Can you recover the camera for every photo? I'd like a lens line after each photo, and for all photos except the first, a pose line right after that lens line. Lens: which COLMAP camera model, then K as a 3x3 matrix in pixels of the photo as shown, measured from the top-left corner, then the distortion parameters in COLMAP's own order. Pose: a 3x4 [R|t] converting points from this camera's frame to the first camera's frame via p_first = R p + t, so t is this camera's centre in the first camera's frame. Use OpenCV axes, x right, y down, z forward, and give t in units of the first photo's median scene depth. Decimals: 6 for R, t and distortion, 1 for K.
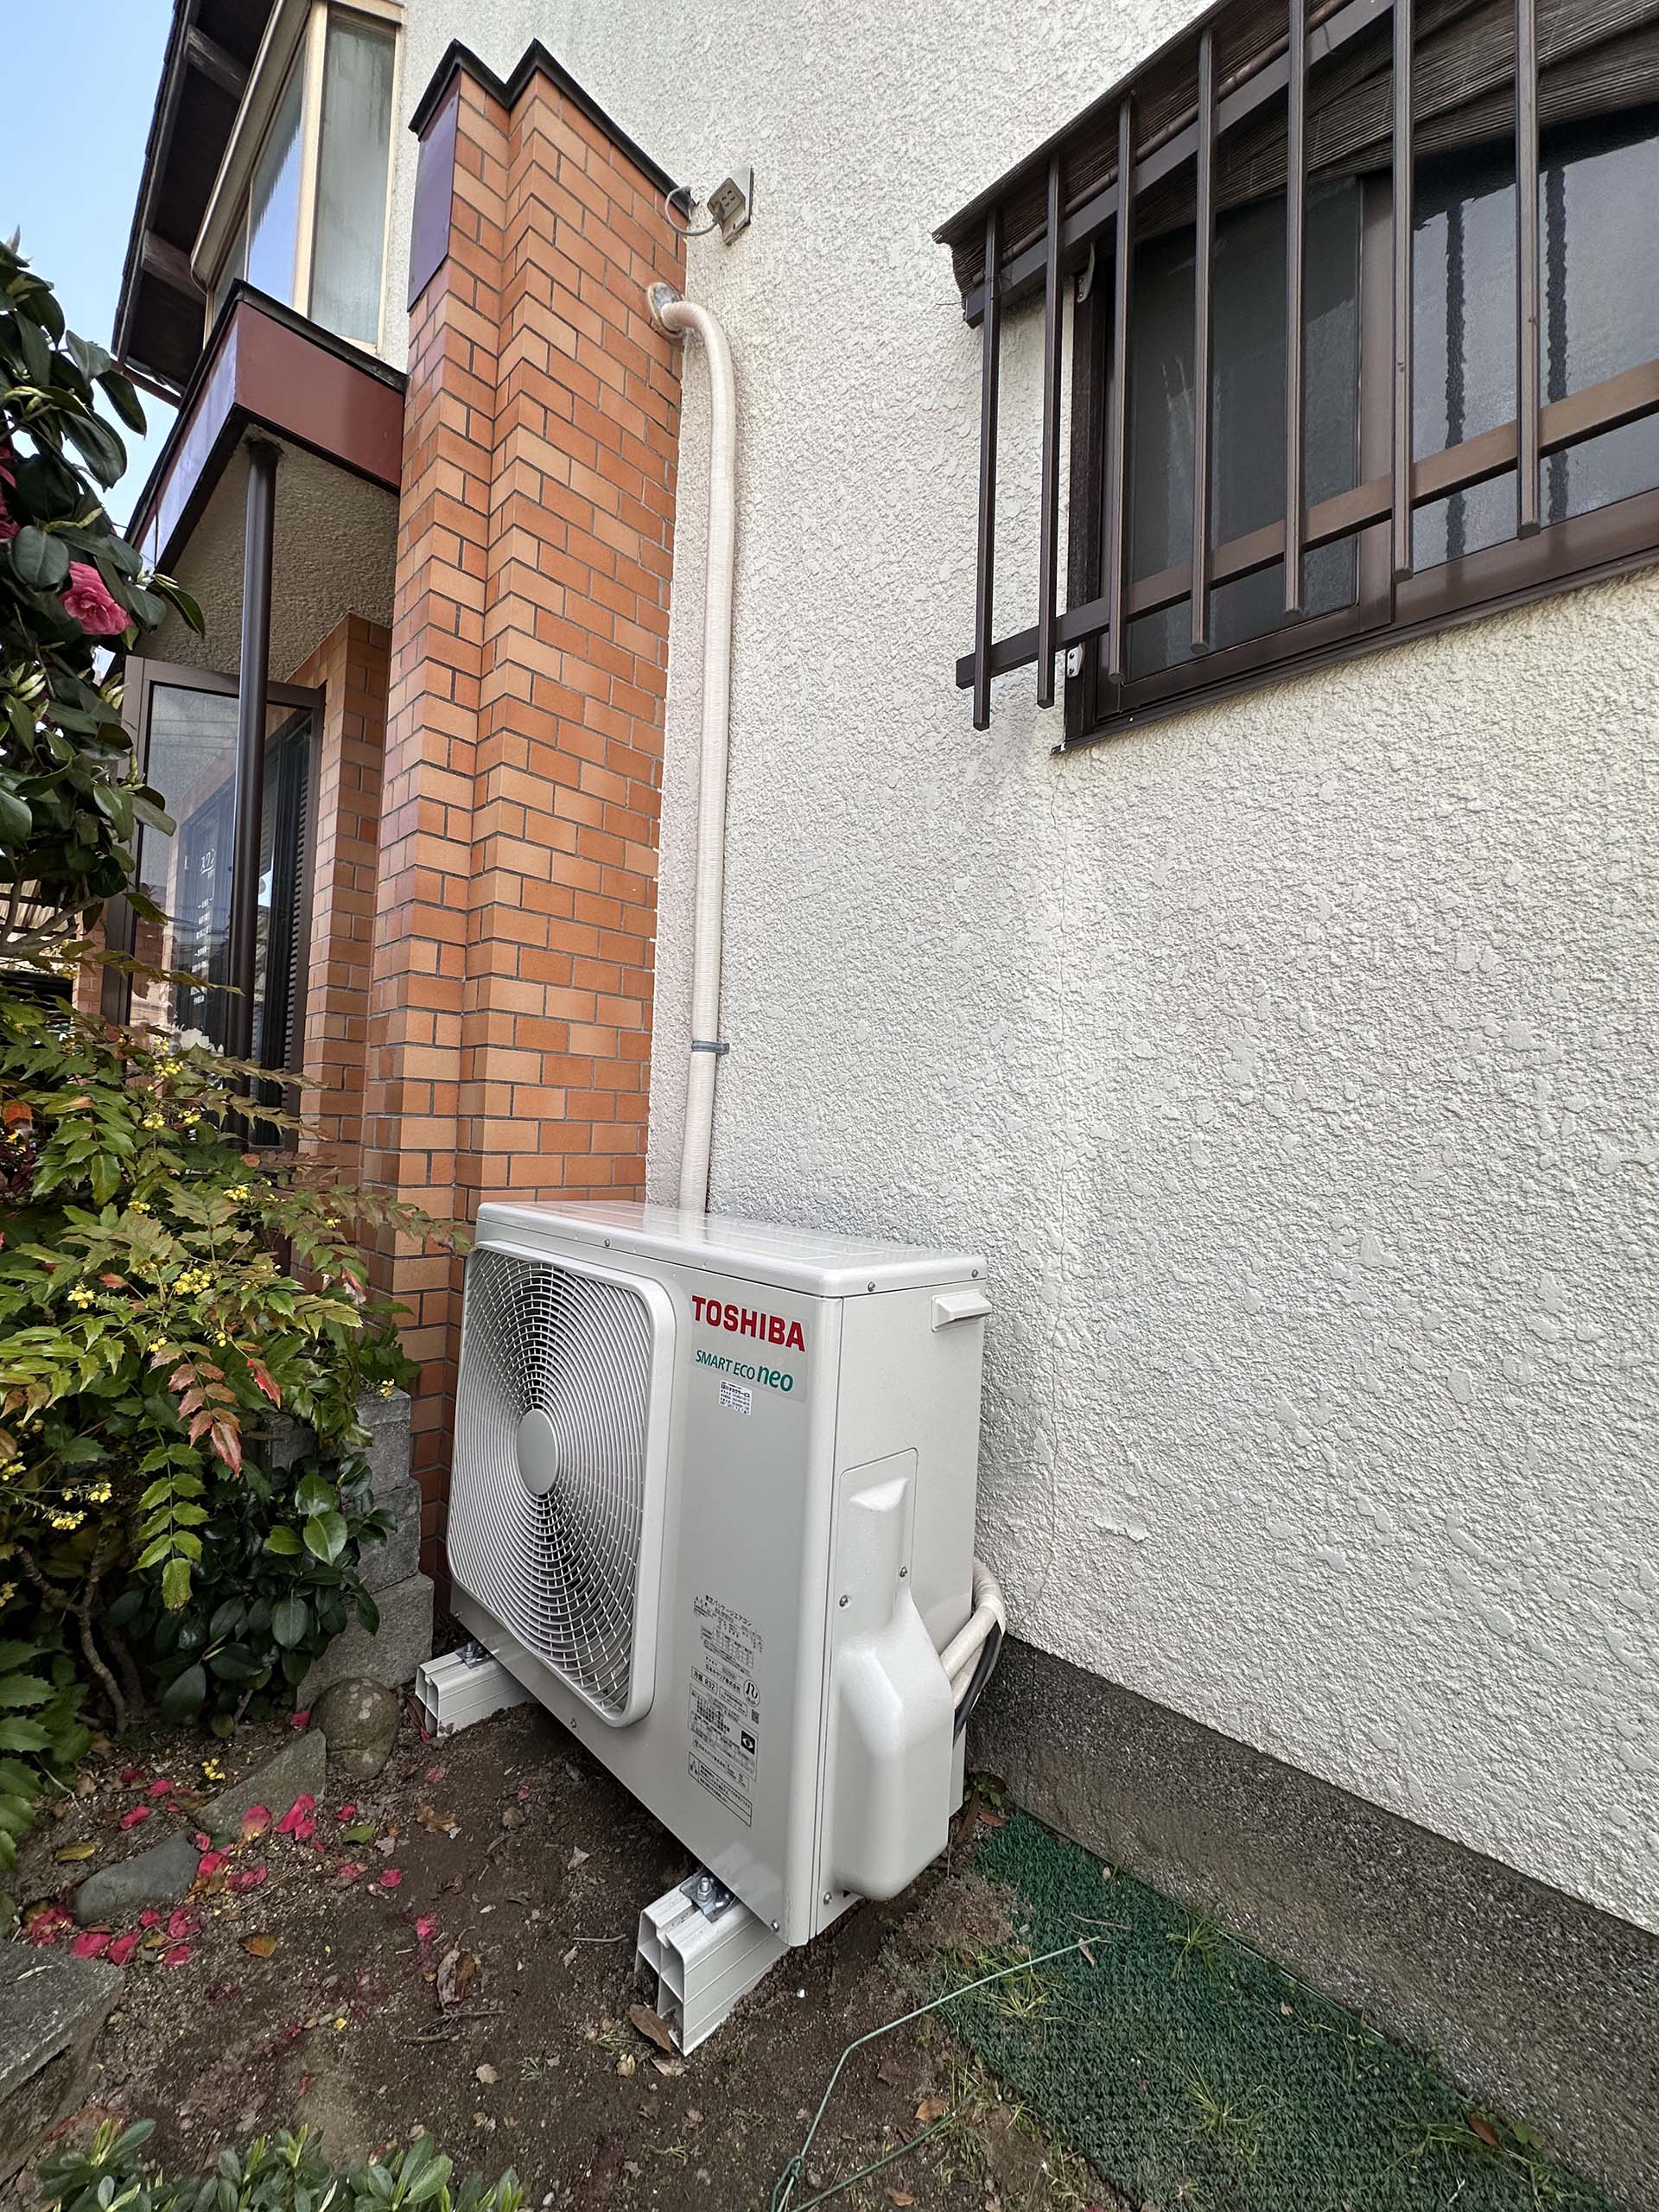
lens RADIAL K [[877.1, 0, 828.6], [0, 877.1, 1100.4], [0, 0, 1]] dist [-0.003793, -0.001191]
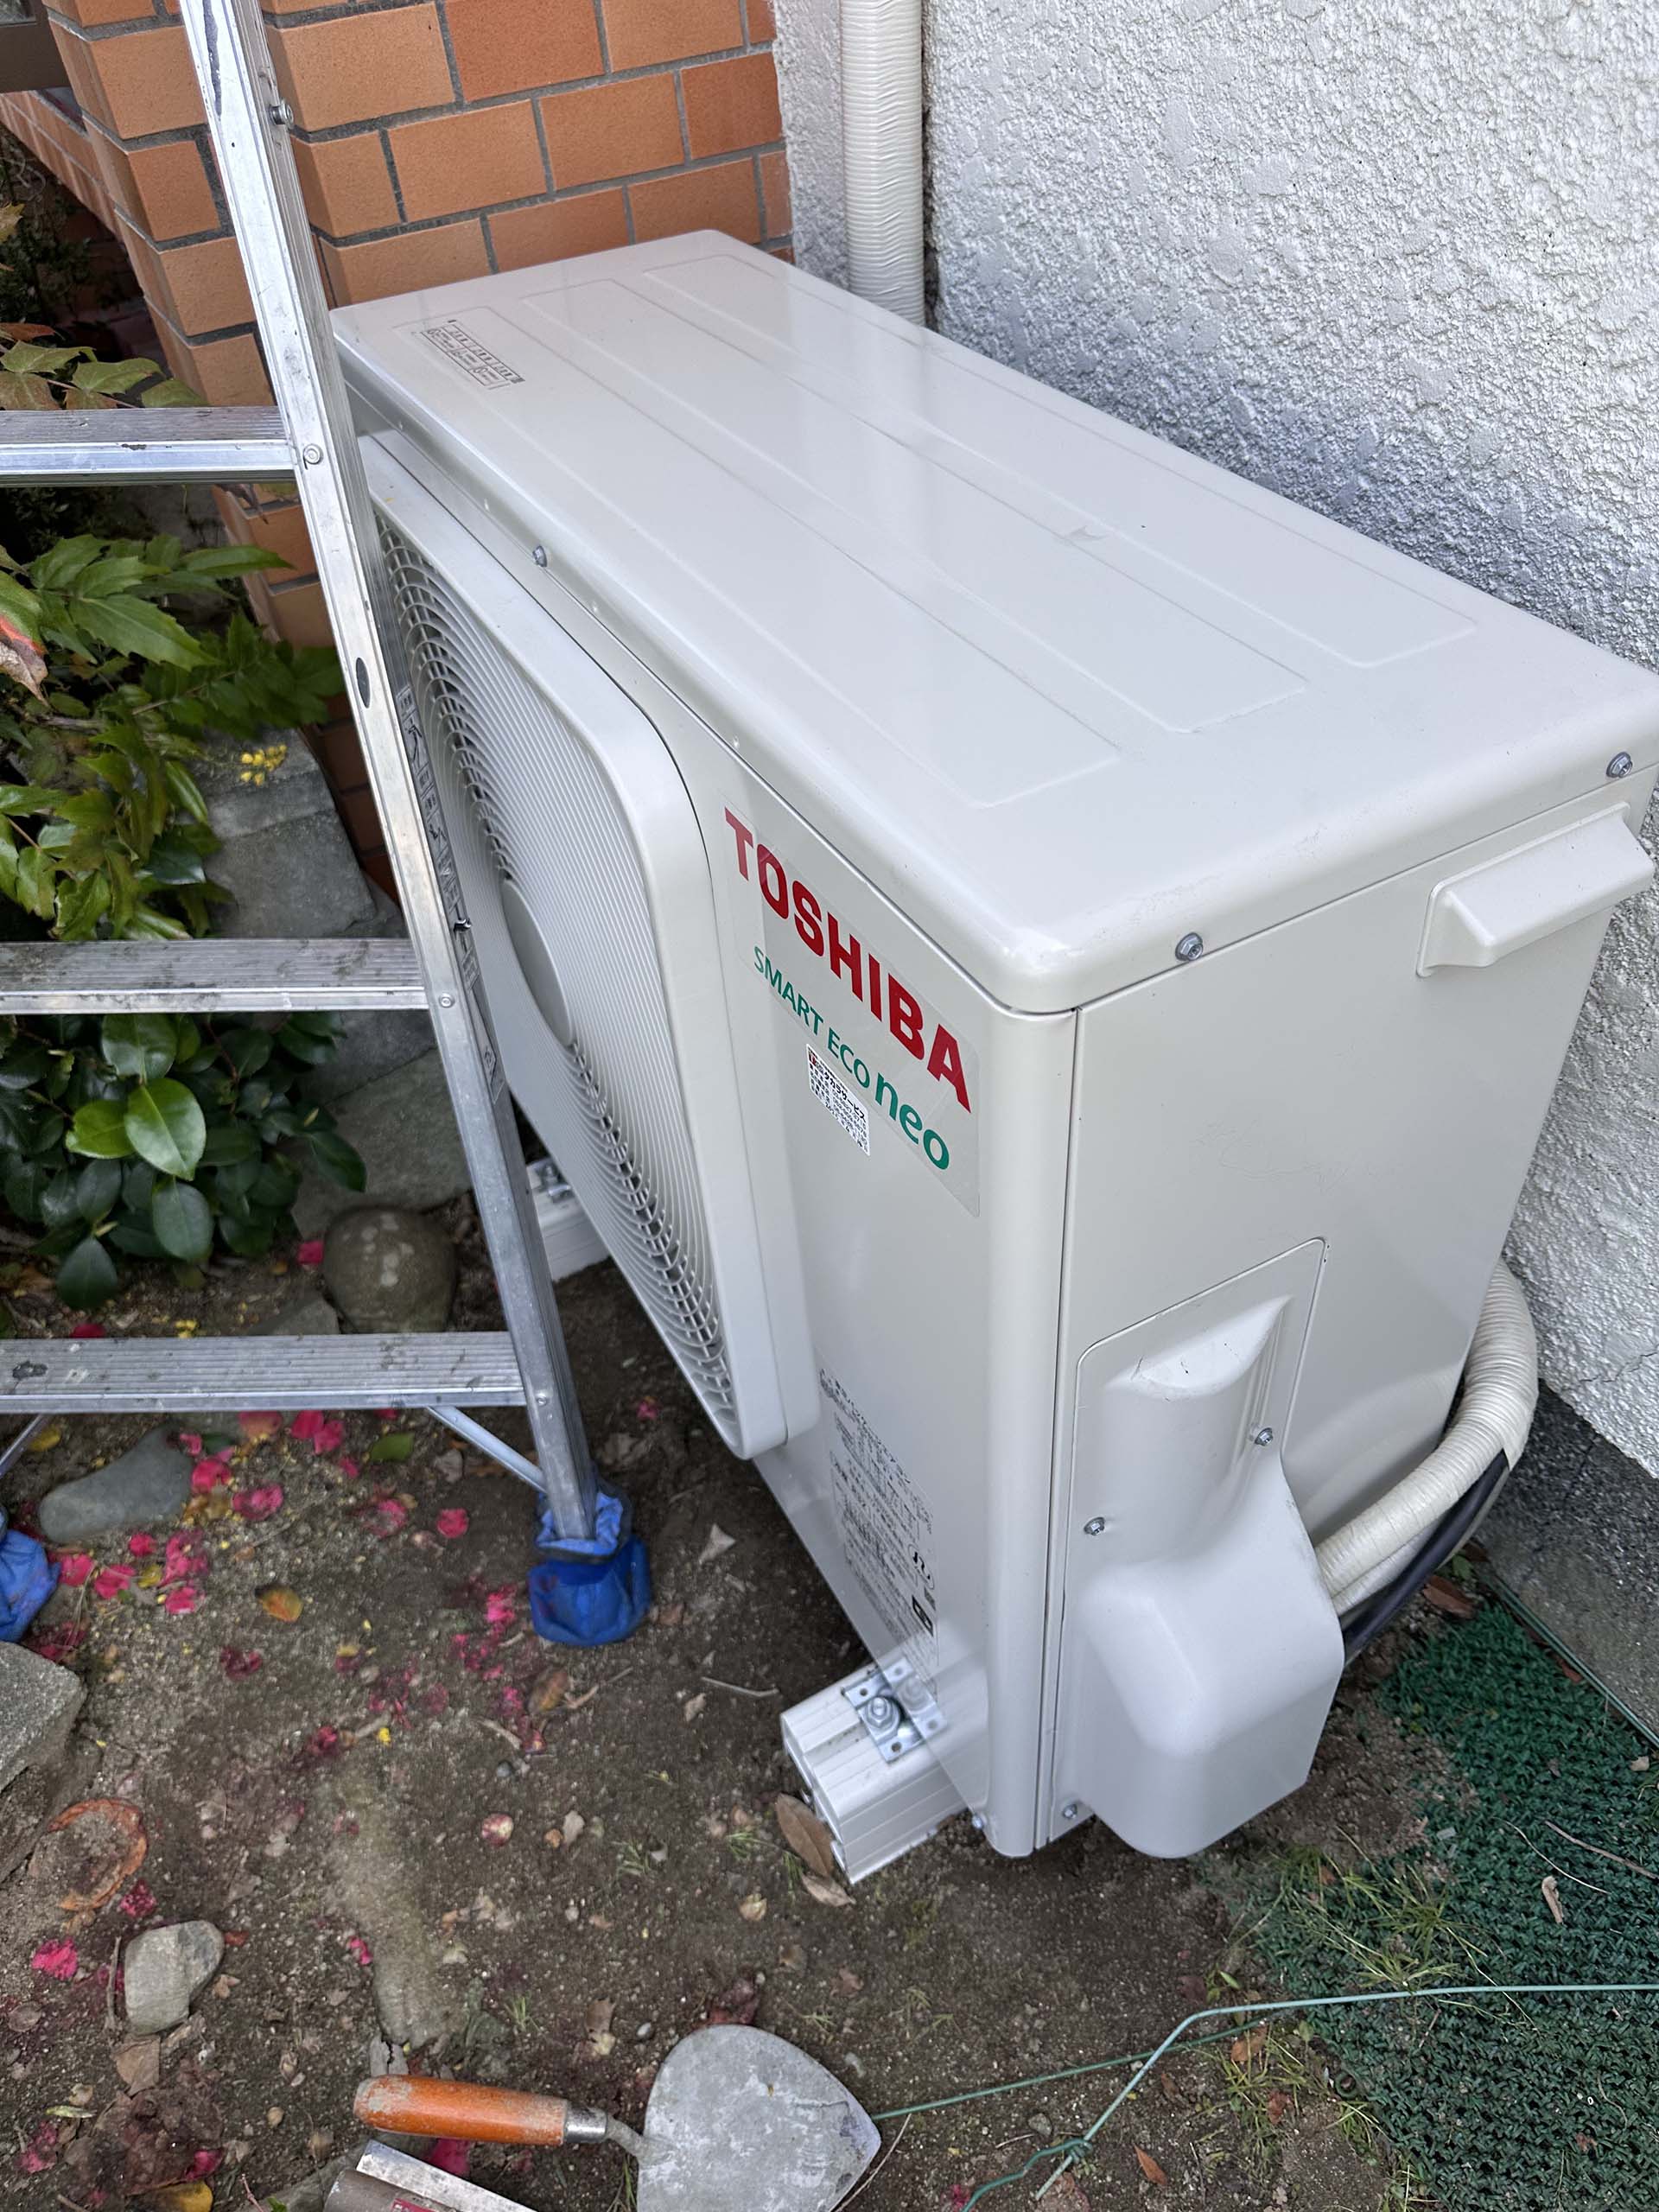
lens RADIAL K [[1583.8, 0, 840.8], [0, 1583.8, 1105.0], [0, 0, 1]] dist [0.028693, -0.049732]
pose [[0.949210, 0.117422, -0.291910, 0.089813], [0.126469, 0.707125, 0.695686, -0.130284], [0.288106, -0.697270, 0.656360, 0.503930]]
